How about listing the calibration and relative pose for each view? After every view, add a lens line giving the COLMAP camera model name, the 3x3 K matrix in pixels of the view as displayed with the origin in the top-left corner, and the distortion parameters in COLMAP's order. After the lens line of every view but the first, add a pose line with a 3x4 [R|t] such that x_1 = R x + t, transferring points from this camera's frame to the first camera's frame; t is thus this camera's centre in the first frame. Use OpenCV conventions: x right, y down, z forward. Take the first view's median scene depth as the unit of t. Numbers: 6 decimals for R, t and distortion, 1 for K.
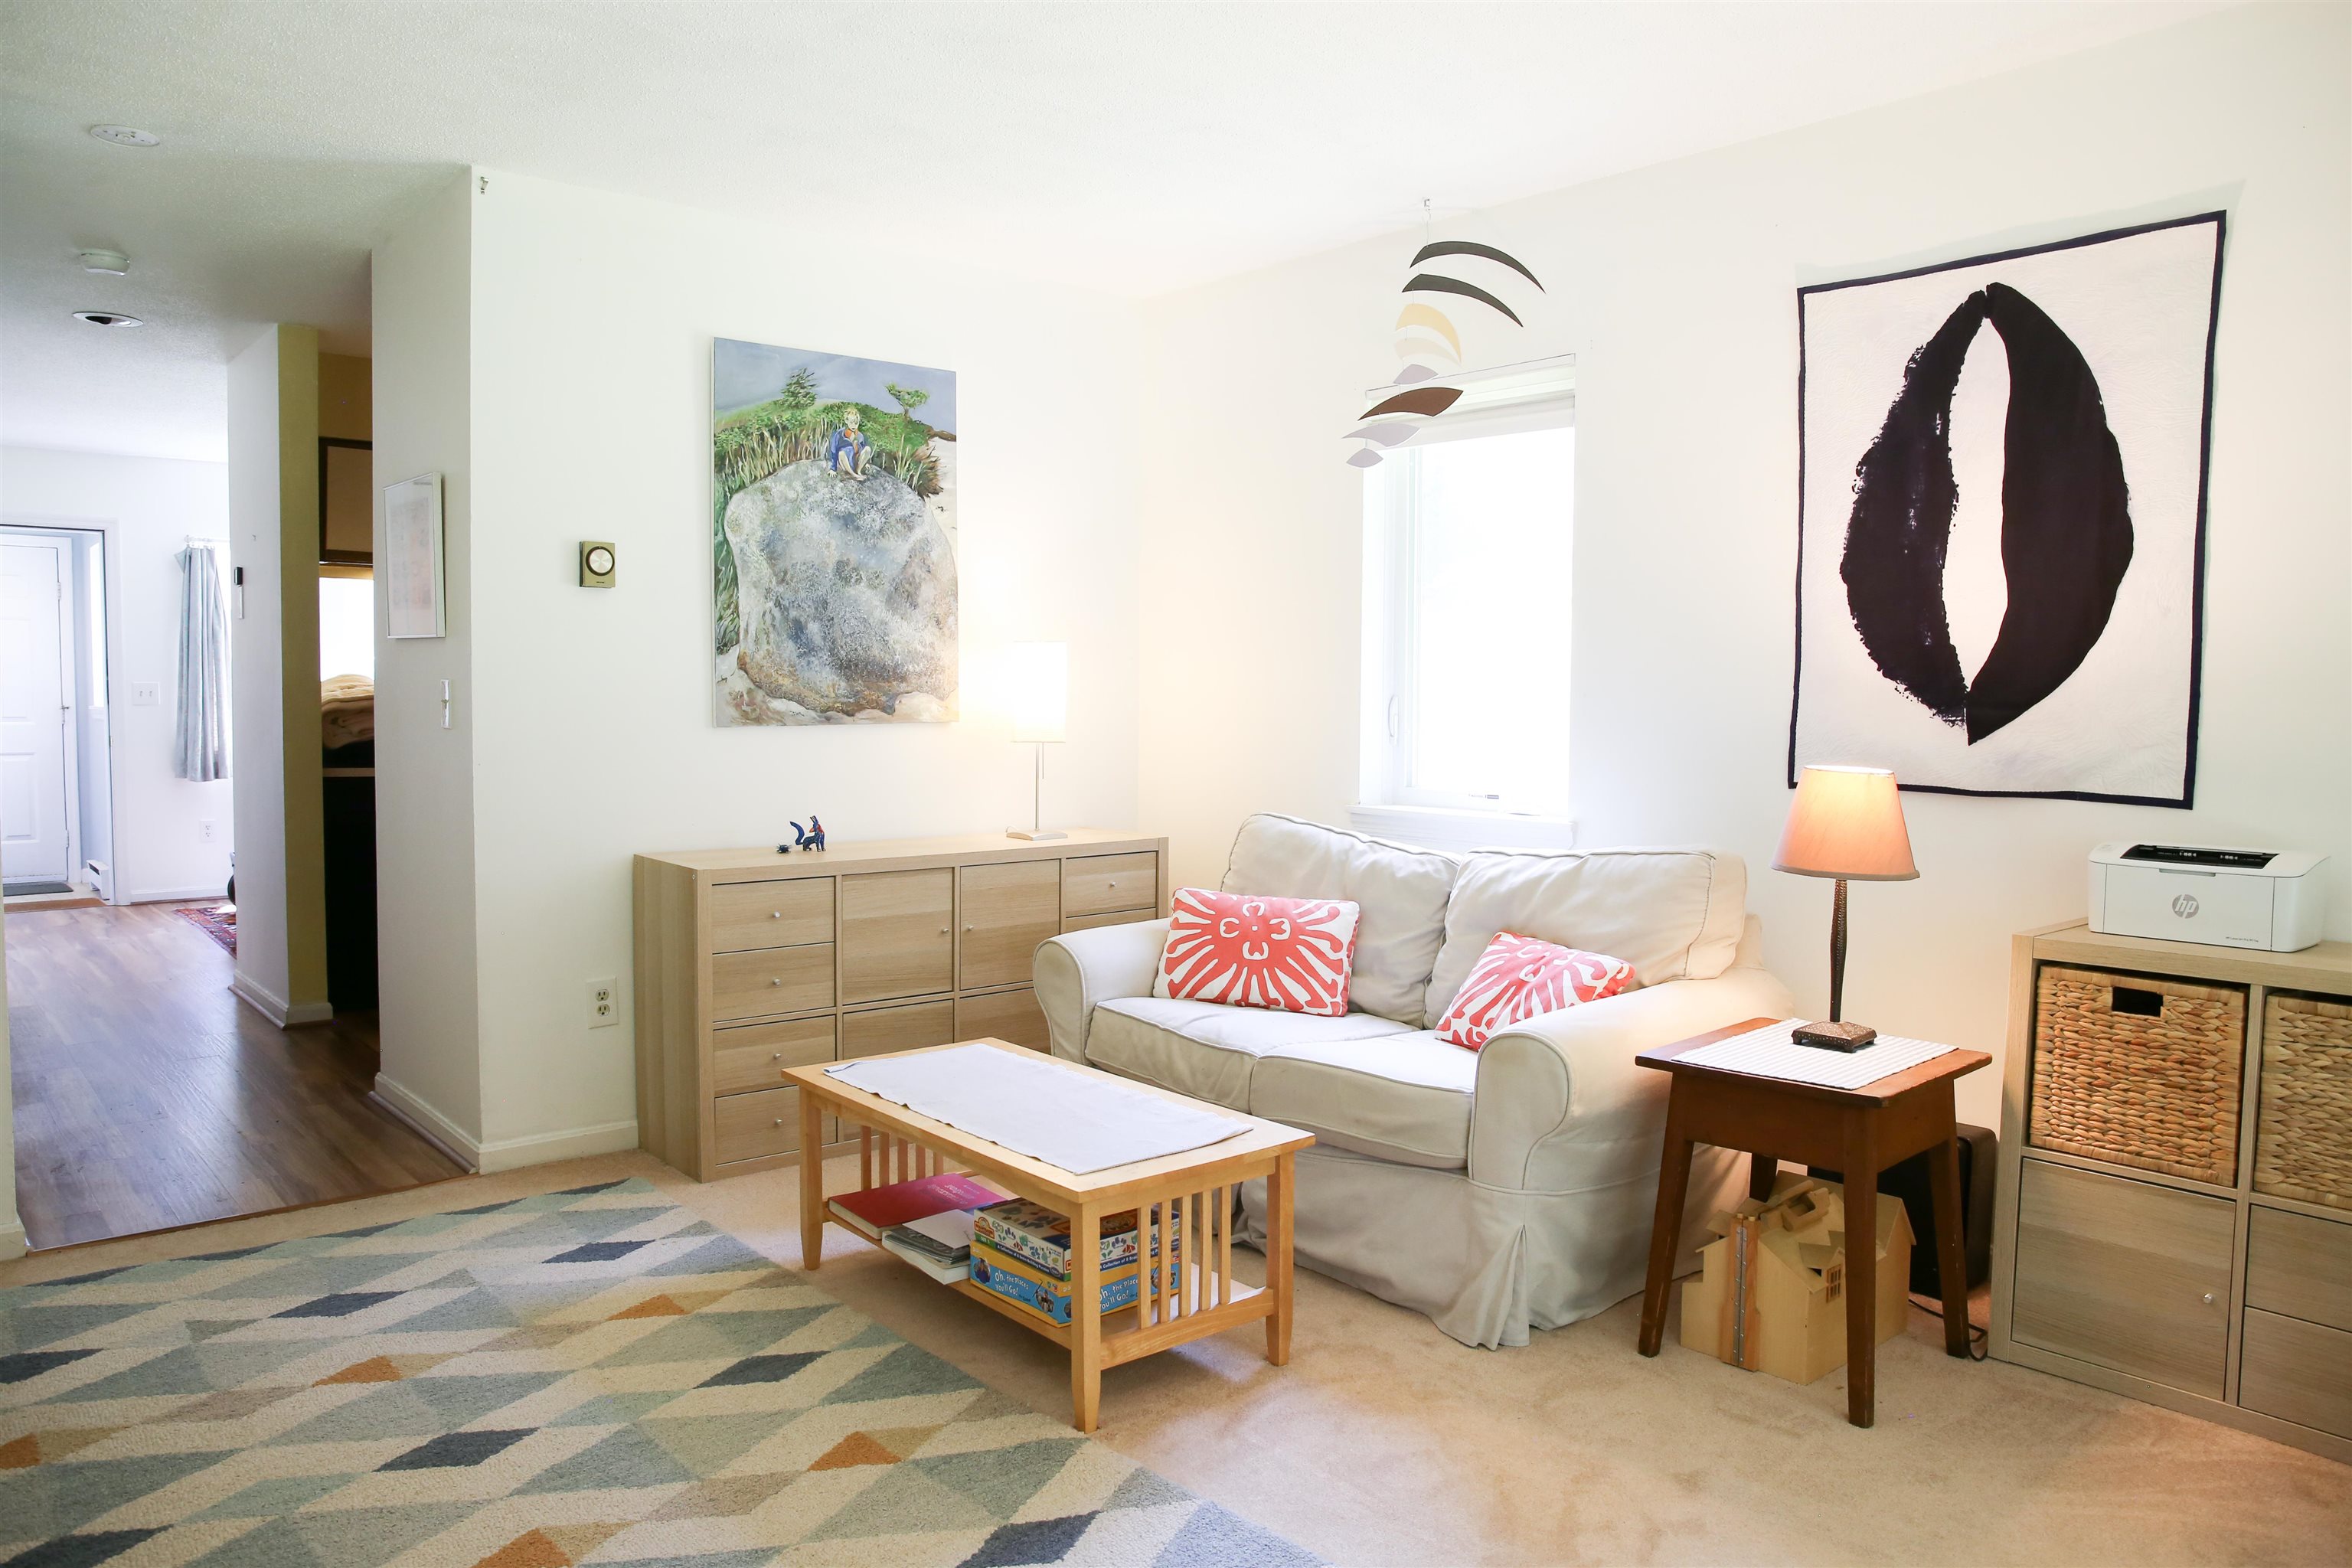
lens RADIAL K [[1610.7, 0, 1176.0], [0, 1610.7, 784.0], [0, 0, 1]] dist [-0.110664, 0.080465]
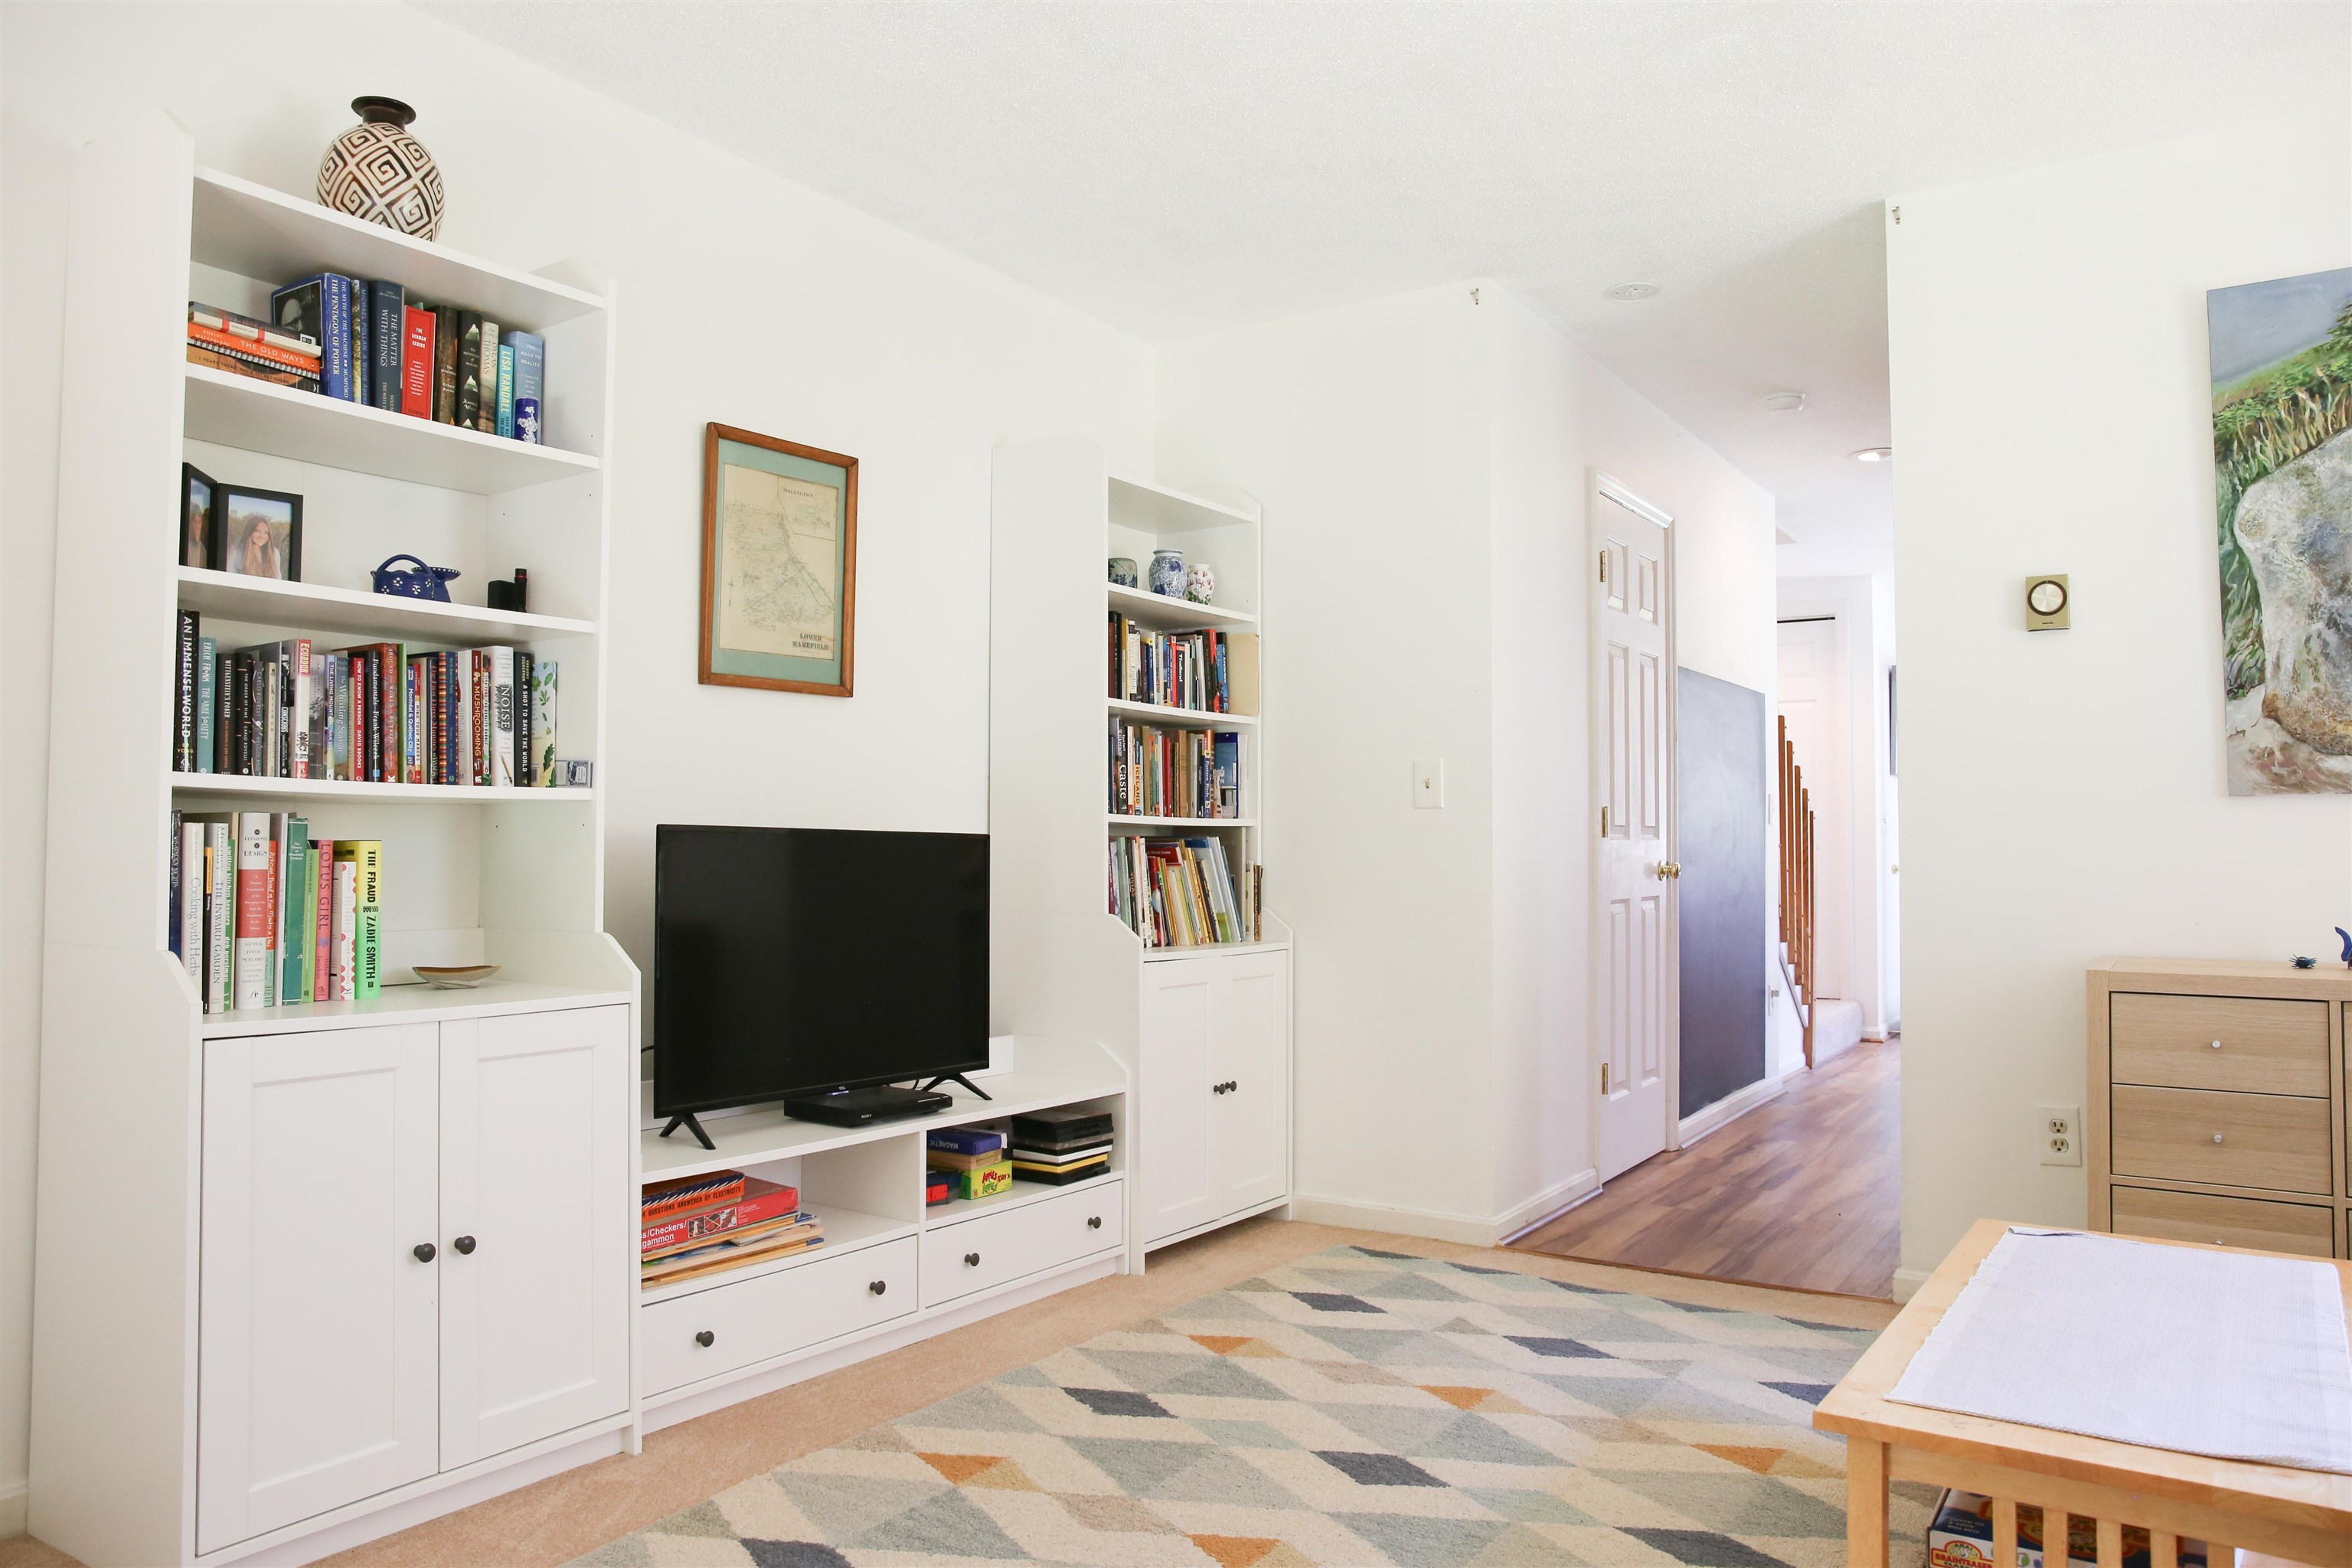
lens RADIAL K [[1610.7, 0, 1176.0], [0, 1610.7, 784.0], [0, 0, 1]] dist [-0.110664, 0.080465]
pose [[0.256668, -0.046894, -0.965361, 0.342047], [-0.057528, 0.996310, -0.063693, 0.039594], [0.964786, 0.071883, 0.253023, 0.391665]]
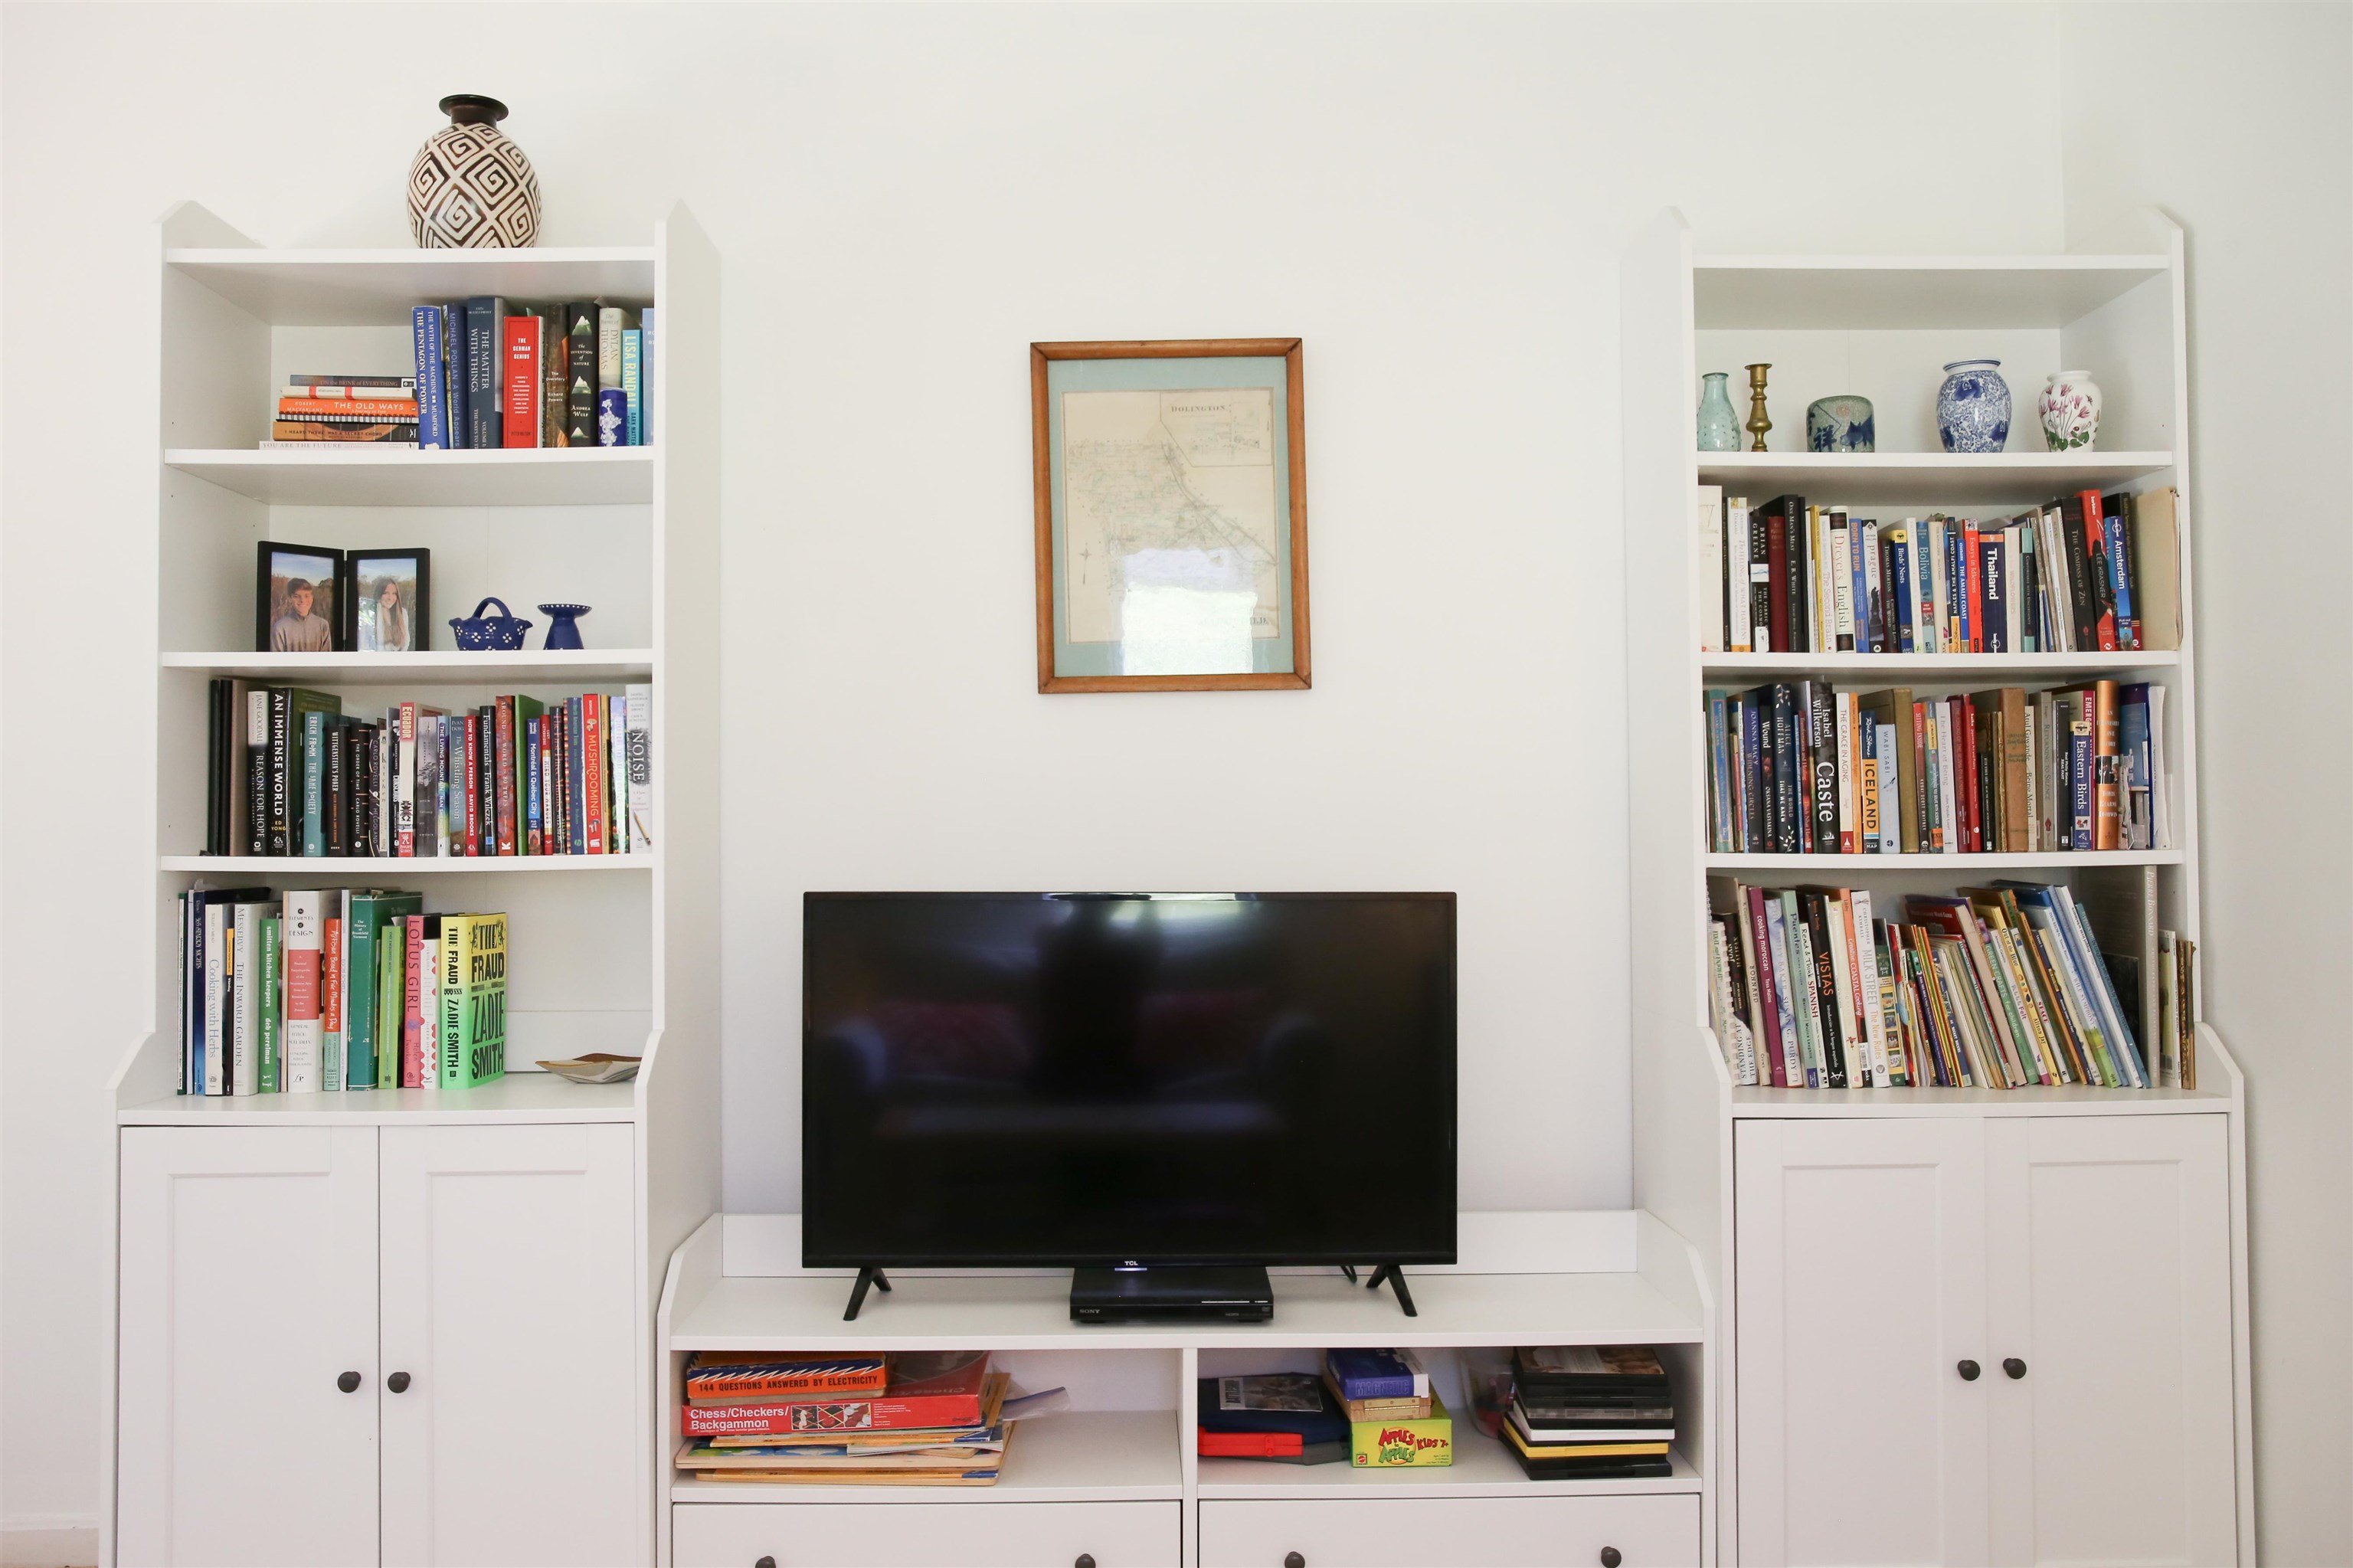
lens RADIAL K [[1937.9, 0, 1176.5], [0, 1937.9, 784.0], [0, 0, 1]] dist [-0.038847, 0.003464]
pose [[-0.641535, -0.019582, -0.766844, 0.001340], [-0.042589, 0.999041, 0.010118, -0.030919], [0.765911, 0.039150, -0.641754, 0.930926]]
